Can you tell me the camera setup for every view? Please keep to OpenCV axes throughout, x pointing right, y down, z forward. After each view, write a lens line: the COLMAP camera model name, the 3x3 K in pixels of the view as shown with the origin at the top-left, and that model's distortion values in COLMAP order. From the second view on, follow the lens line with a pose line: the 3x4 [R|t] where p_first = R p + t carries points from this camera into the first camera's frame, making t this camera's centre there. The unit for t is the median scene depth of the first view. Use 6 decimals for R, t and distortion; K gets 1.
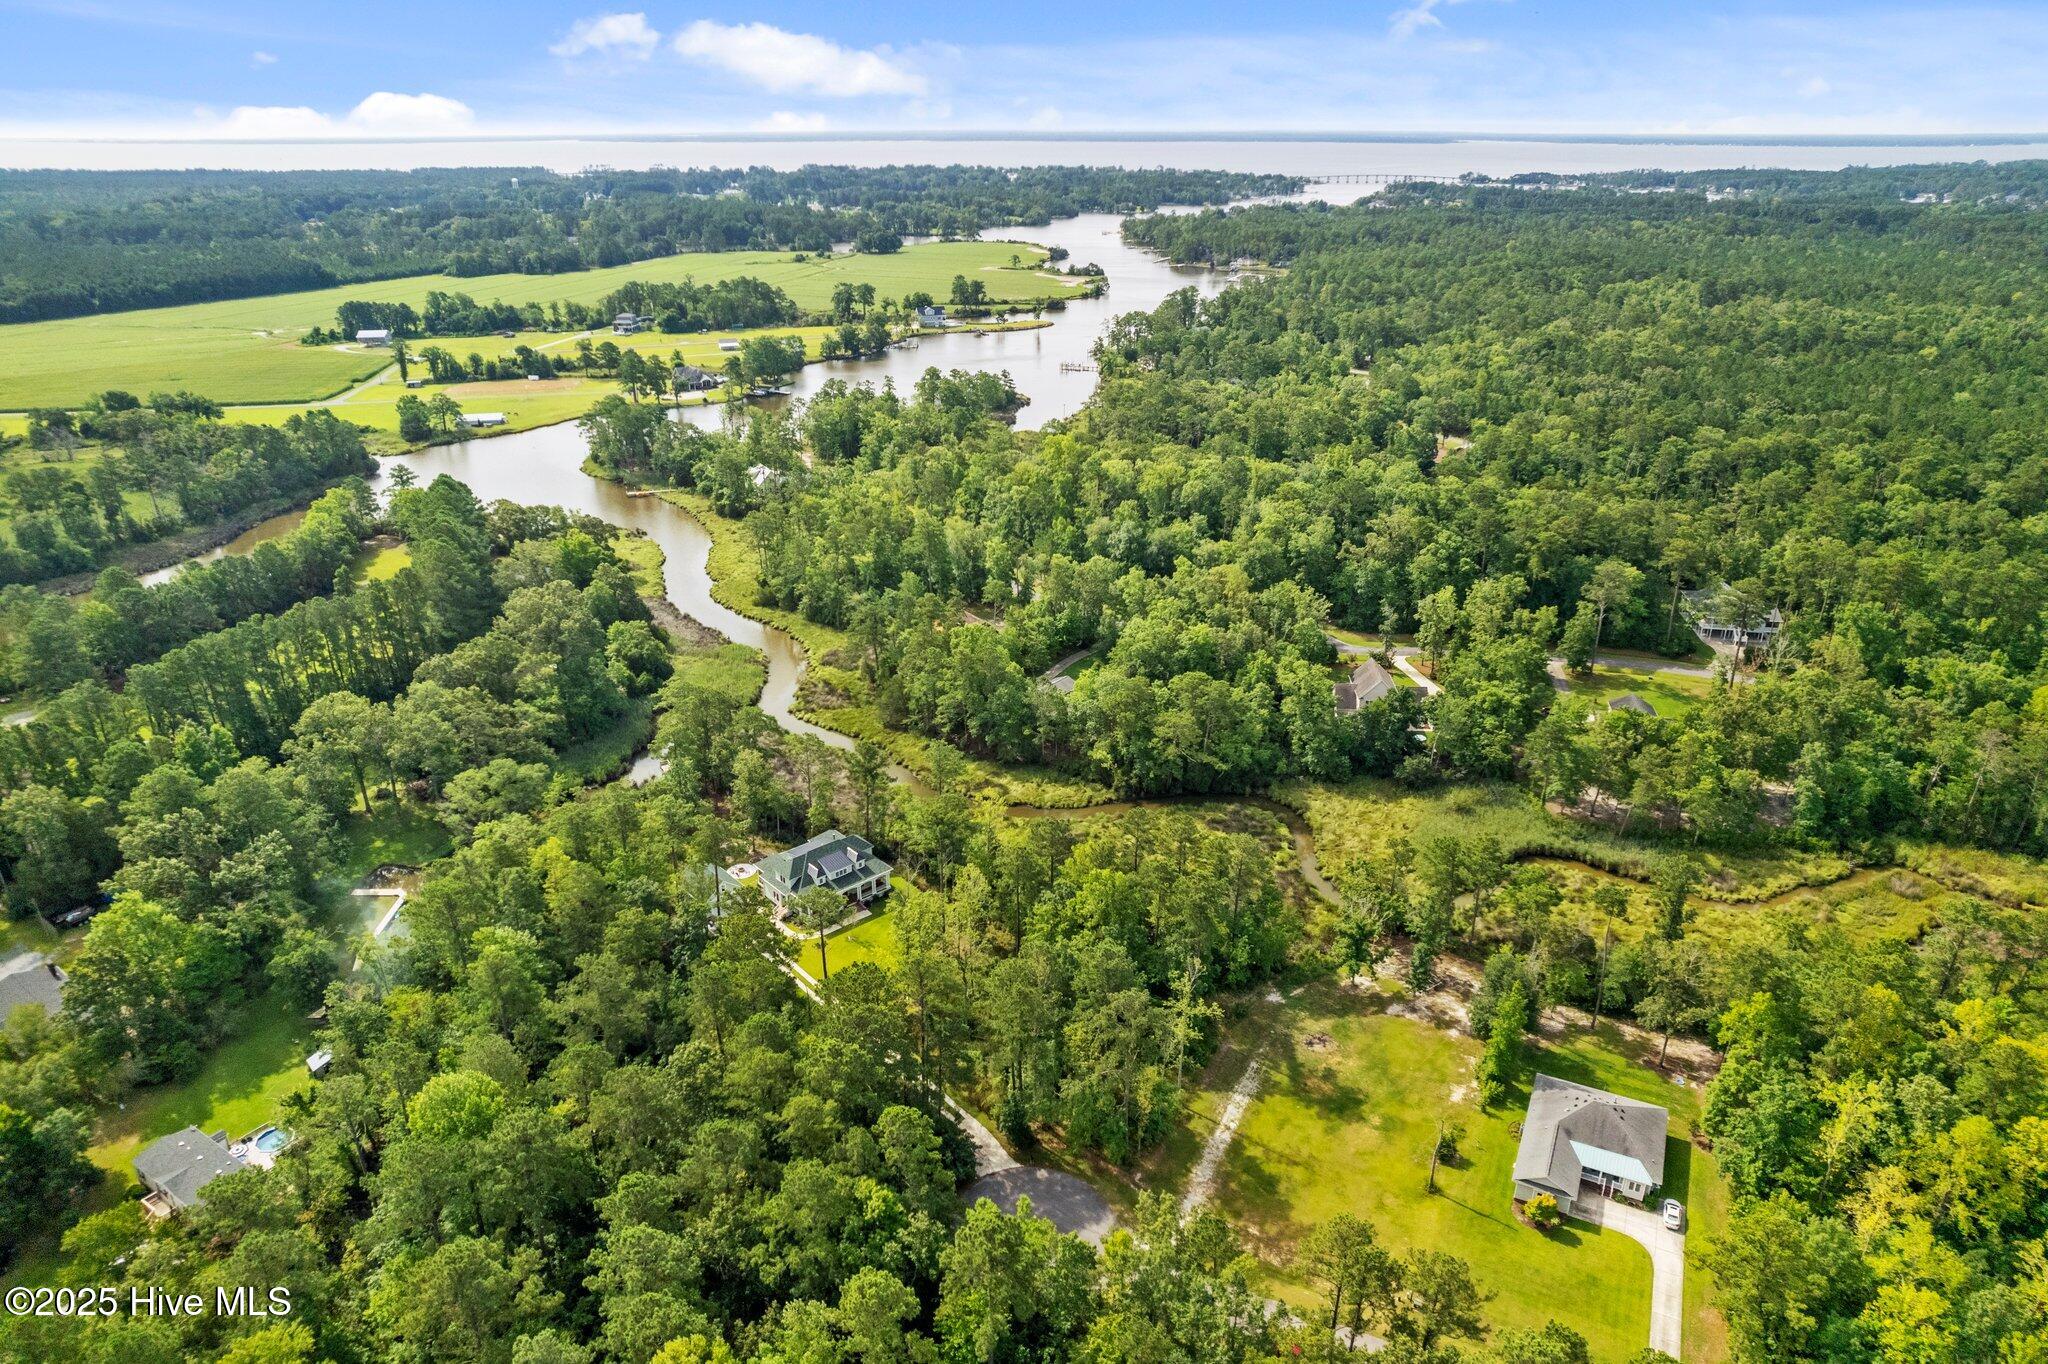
lens RADIAL K [[1318.4, 0, 1019.3], [0, 1318.4, 708.4], [0, 0, 1]] dist [-0.071416, 0.057468]
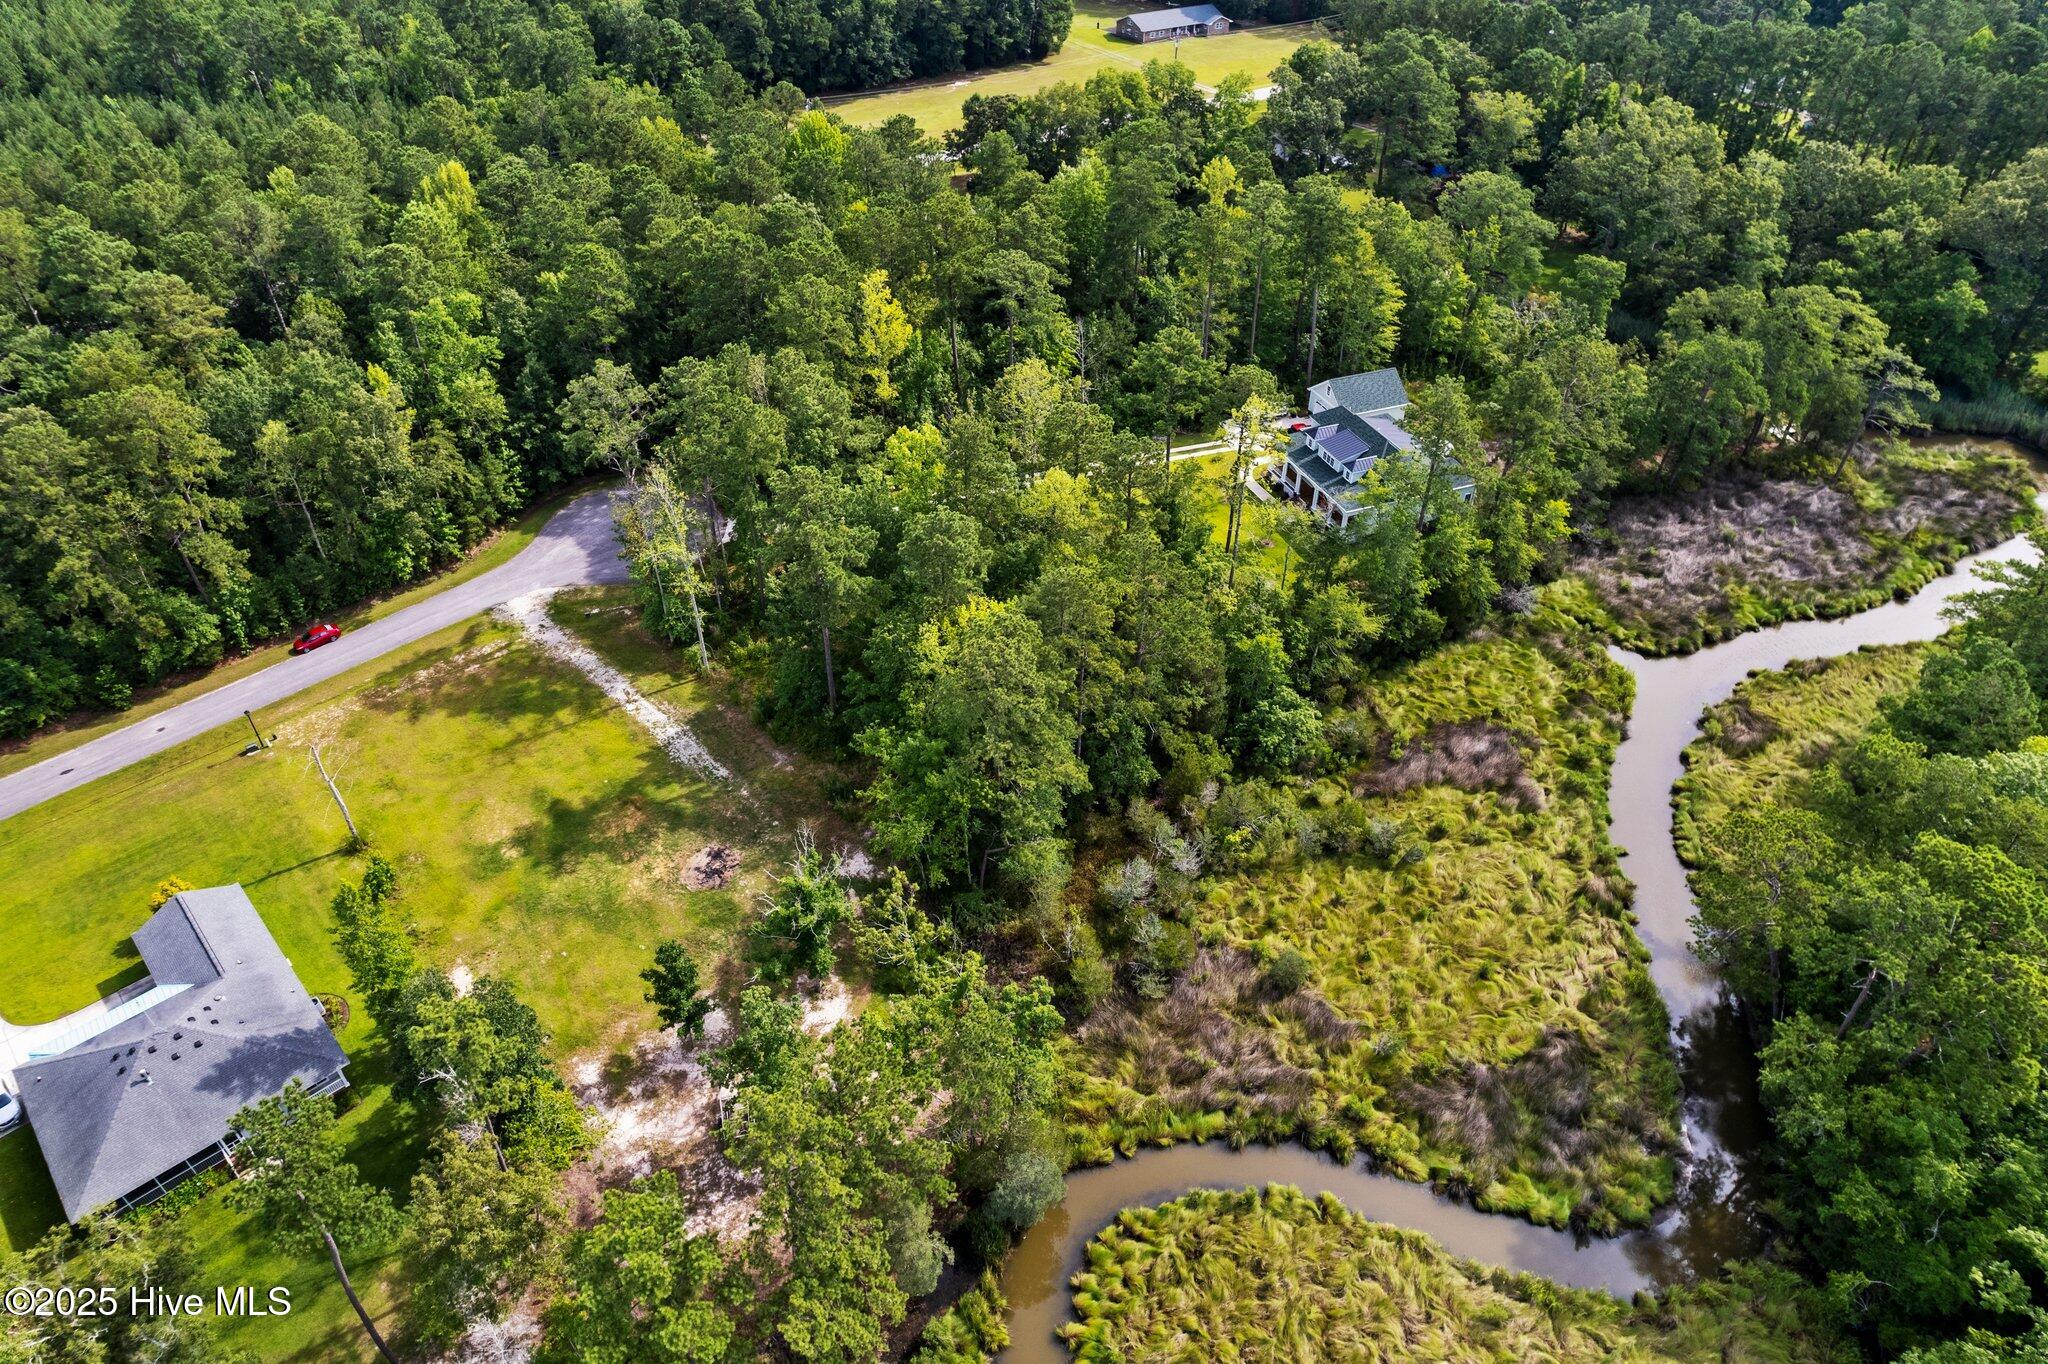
lens RADIAL K [[1318.4, 0, 1029.6], [0, 1318.4, 690.9], [0, 0, 1]] dist [-0.071416, 0.057468]
pose [[-0.334253, 0.594401, -0.731411, 0.276620], [-0.390986, 0.618667, 0.681456, -0.115083], [0.857558, 0.513750, 0.025611, 0.535141]]
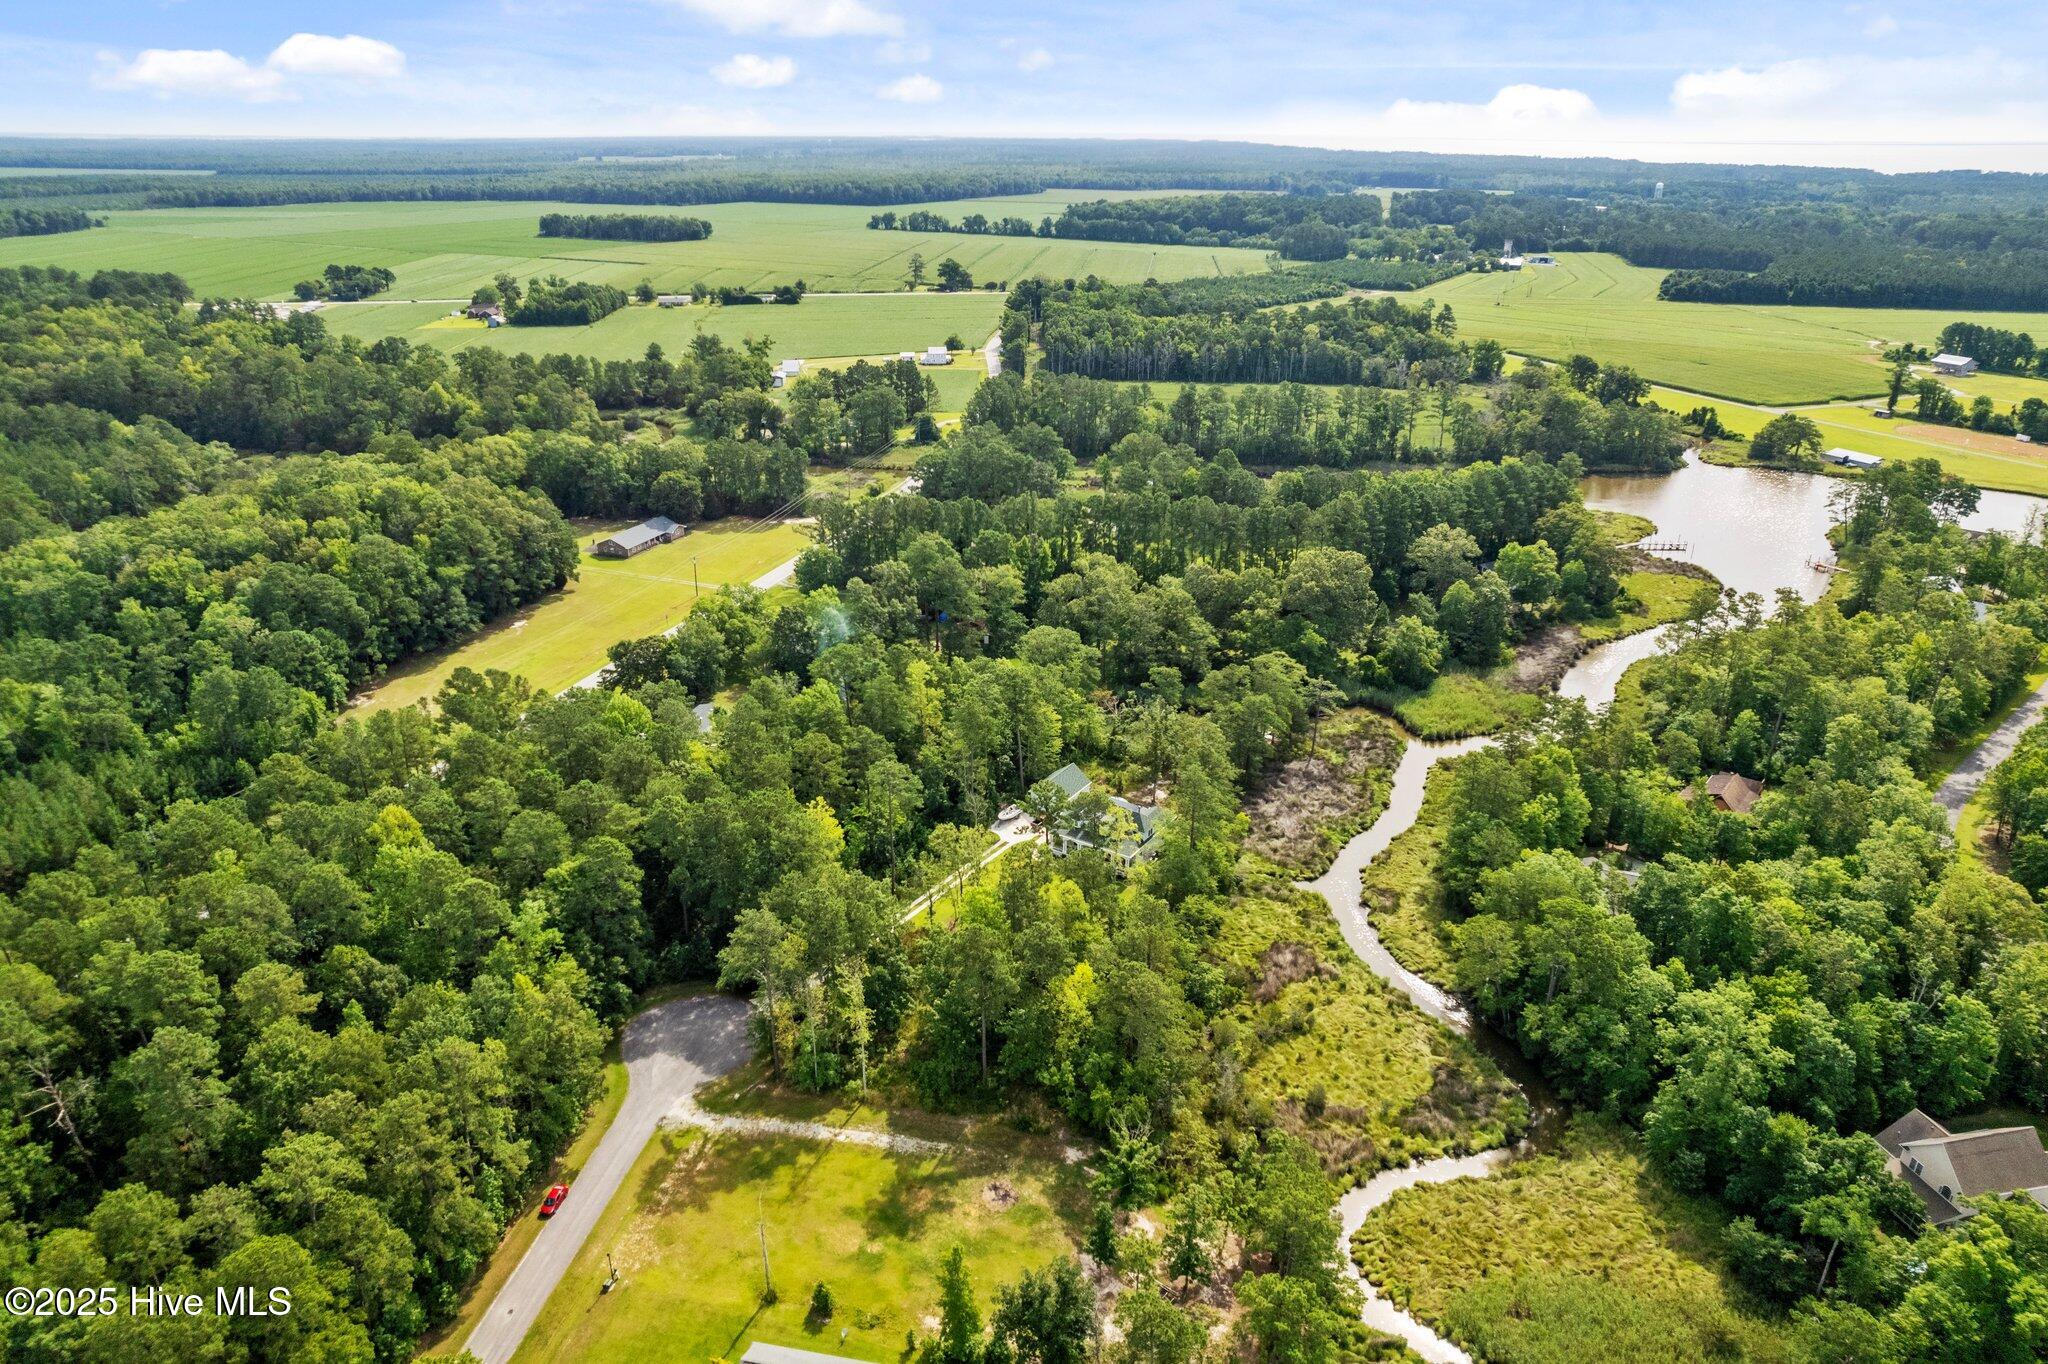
lens RADIAL K [[1318.4, 0, 1030.8], [0, 1318.4, 702.1], [0, 0, 1]] dist [-0.071416, 0.057468]
pose [[0.276652, 0.391798, -0.877472, 0.431248], [-0.397208, 0.878080, 0.266836, -0.132516], [0.875037, 0.274719, 0.398548, 0.296325]]
